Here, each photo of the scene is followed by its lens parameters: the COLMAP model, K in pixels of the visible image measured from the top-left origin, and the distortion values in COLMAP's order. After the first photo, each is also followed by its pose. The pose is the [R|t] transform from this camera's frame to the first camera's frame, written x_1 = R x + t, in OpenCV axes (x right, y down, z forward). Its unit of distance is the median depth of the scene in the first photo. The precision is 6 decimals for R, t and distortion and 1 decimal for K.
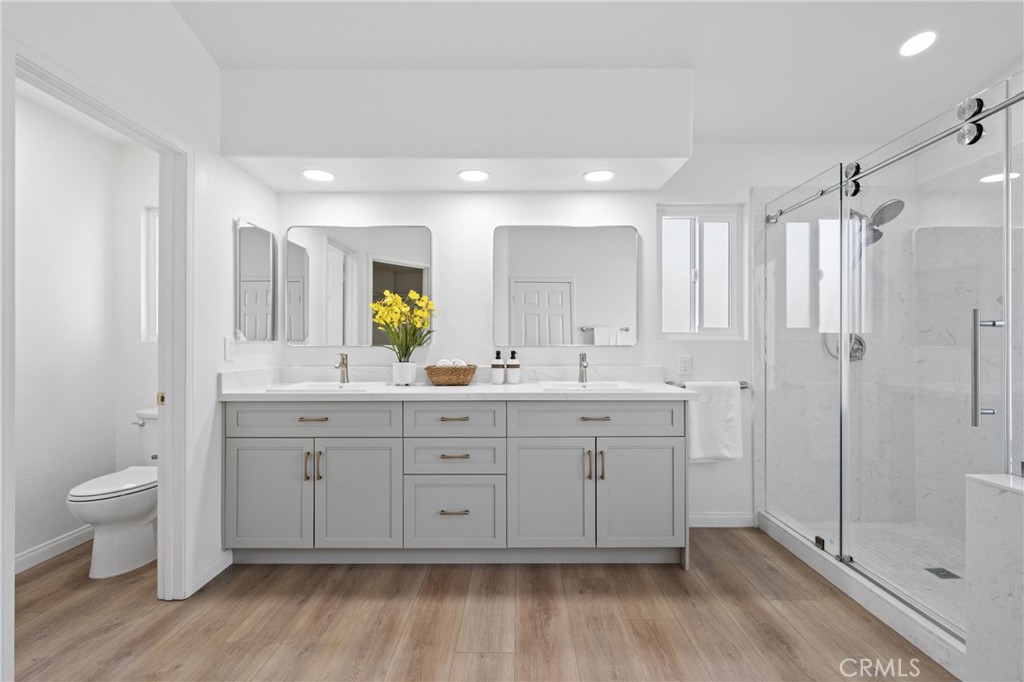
lens RADIAL K [[681.1, 0, 512.0], [0, 681.1, 343.9], [0, 0, 1]] dist [-0.002412, -0.001465]
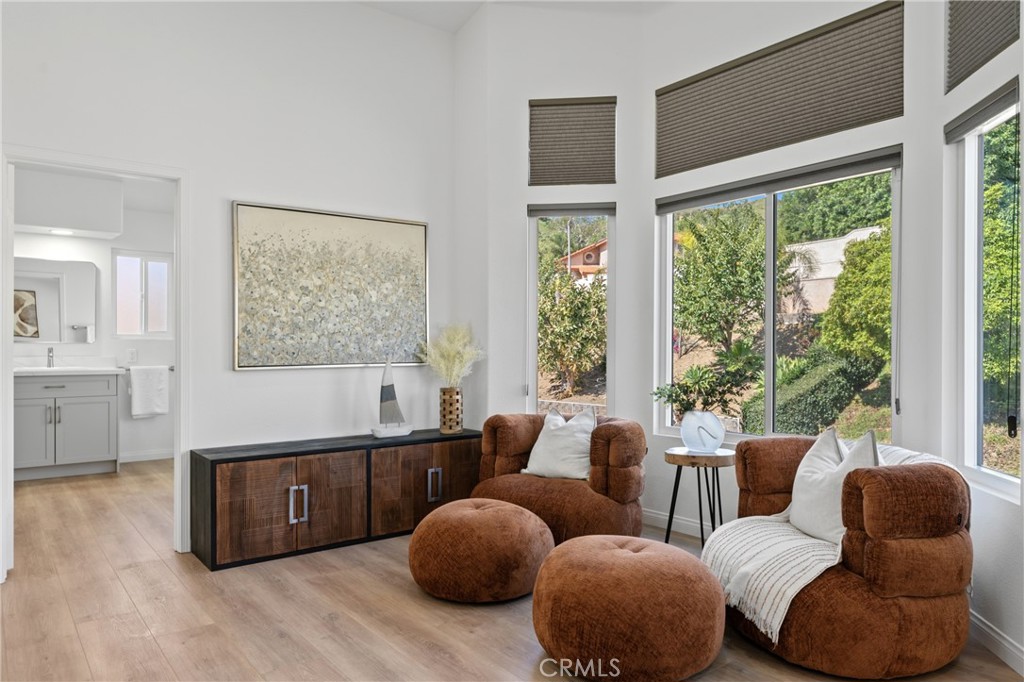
lens RADIAL K [[681.1, 0, 511.2], [0, 681.1, 351.0], [0, 0, 1]] dist [-0.002412, -0.001465]
pose [[0.789232, -0.000920, 0.614095, -0.012140], [-0.005479, 0.999949, 0.008539, 0.002939], [-0.614071, -0.010103, 0.789186, -0.763566]]
